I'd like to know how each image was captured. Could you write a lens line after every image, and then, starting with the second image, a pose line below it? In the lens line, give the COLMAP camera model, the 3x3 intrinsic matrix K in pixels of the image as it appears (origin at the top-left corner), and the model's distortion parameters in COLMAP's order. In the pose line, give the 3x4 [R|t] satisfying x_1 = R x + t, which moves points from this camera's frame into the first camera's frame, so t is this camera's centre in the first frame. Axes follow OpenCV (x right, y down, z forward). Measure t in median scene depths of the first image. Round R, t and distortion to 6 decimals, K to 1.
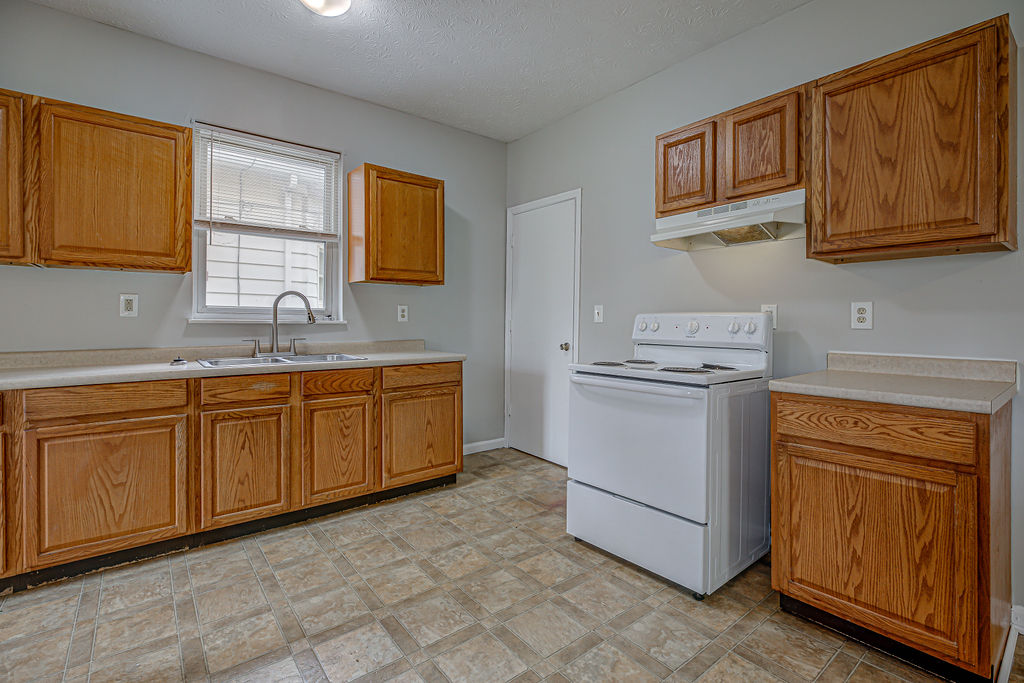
lens RADIAL K [[475.9, 0, 512.1], [0, 475.9, 317.7], [0, 0, 1]] dist [-0.004118, -0.000243]
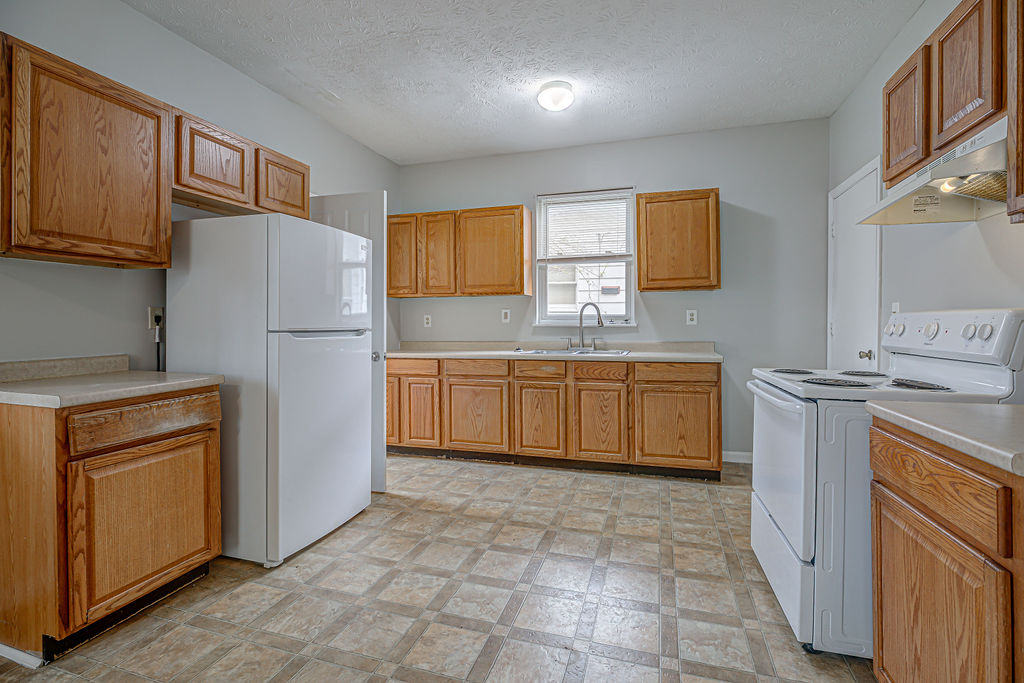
lens RADIAL K [[475.9, 0, 512.1], [0, 475.9, 317.7], [0, 0, 1]] dist [-0.004118, -0.000243]
pose [[0.558804, -0.016415, -0.829137, 0.610503], [0.011293, 0.999862, -0.012184, 0.001670], [0.829223, -0.002555, 0.558913, 0.068024]]
